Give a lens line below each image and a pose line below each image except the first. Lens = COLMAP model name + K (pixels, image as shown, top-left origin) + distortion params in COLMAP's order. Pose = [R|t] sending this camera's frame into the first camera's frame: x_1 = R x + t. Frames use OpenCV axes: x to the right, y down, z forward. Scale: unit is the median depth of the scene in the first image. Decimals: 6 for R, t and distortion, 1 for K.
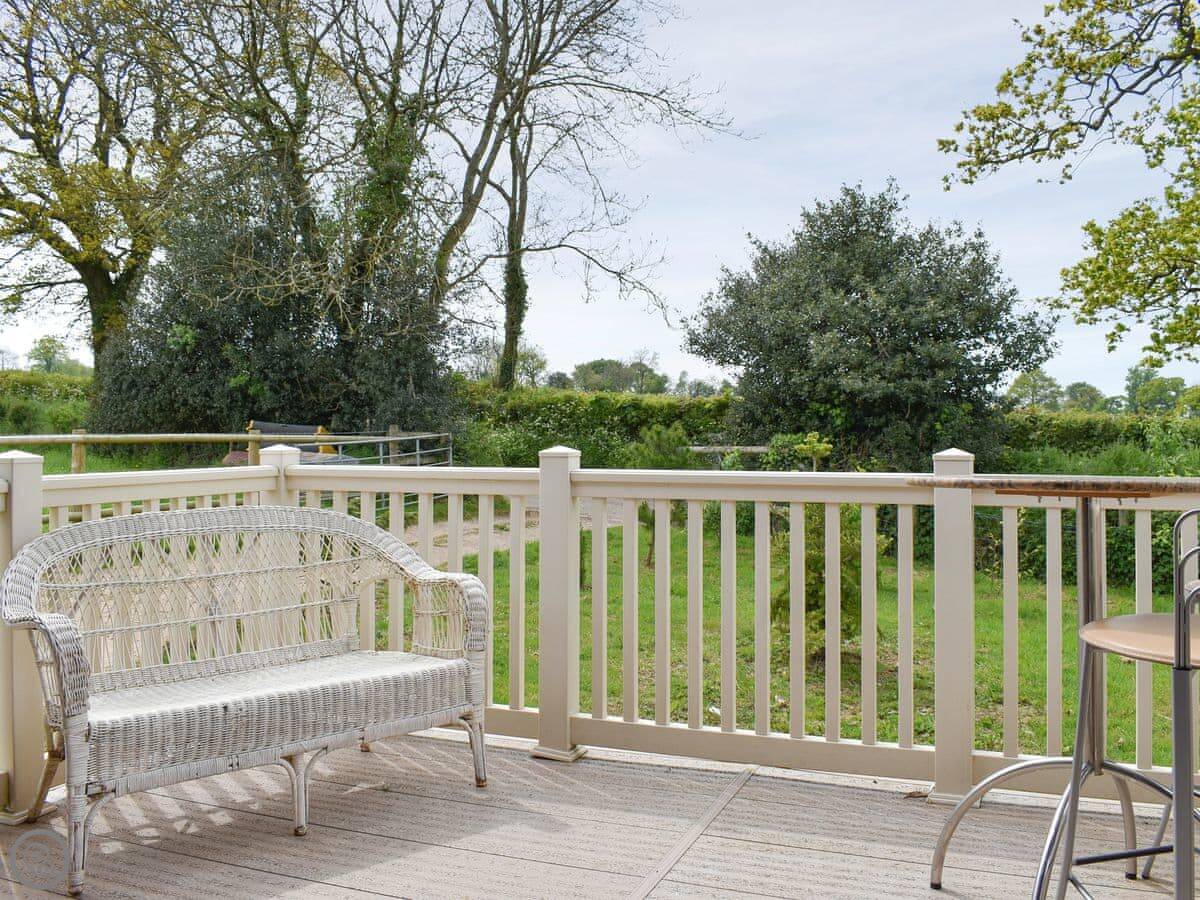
lens RADIAL K [[1075.2, 0, 600.0], [0, 1075.2, 450.0], [0, 0, 1]] dist [-0.074318, 0.006207]
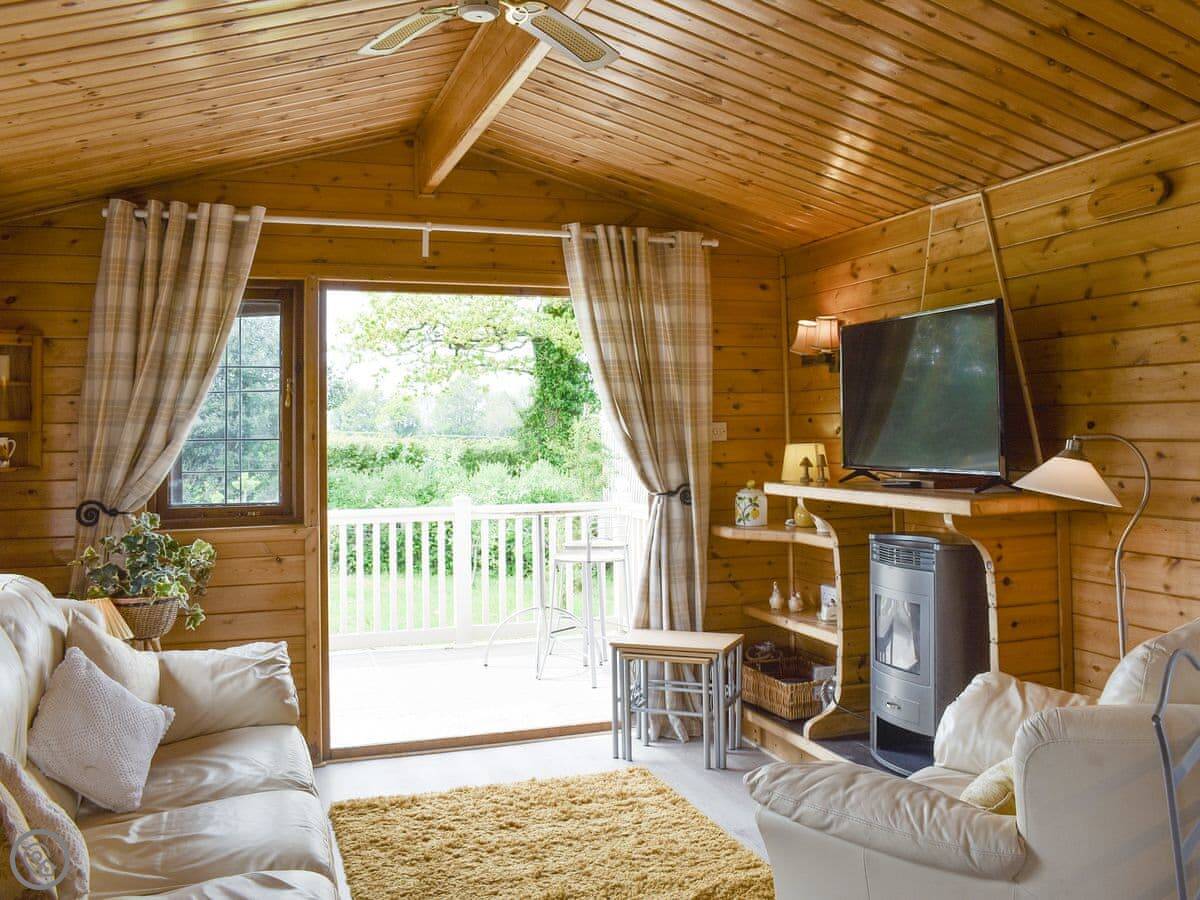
lens RADIAL K [[1075.2, 0, 600.0], [0, 1075.2, 450.0], [0, 0, 1]] dist [-0.074318, 0.006207]
pose [[0.754097, -0.008200, 0.656712, -0.142808], [0.010705, 0.999943, 0.000194, -0.019447], [-0.656676, 0.006884, 0.754141, -0.112883]]
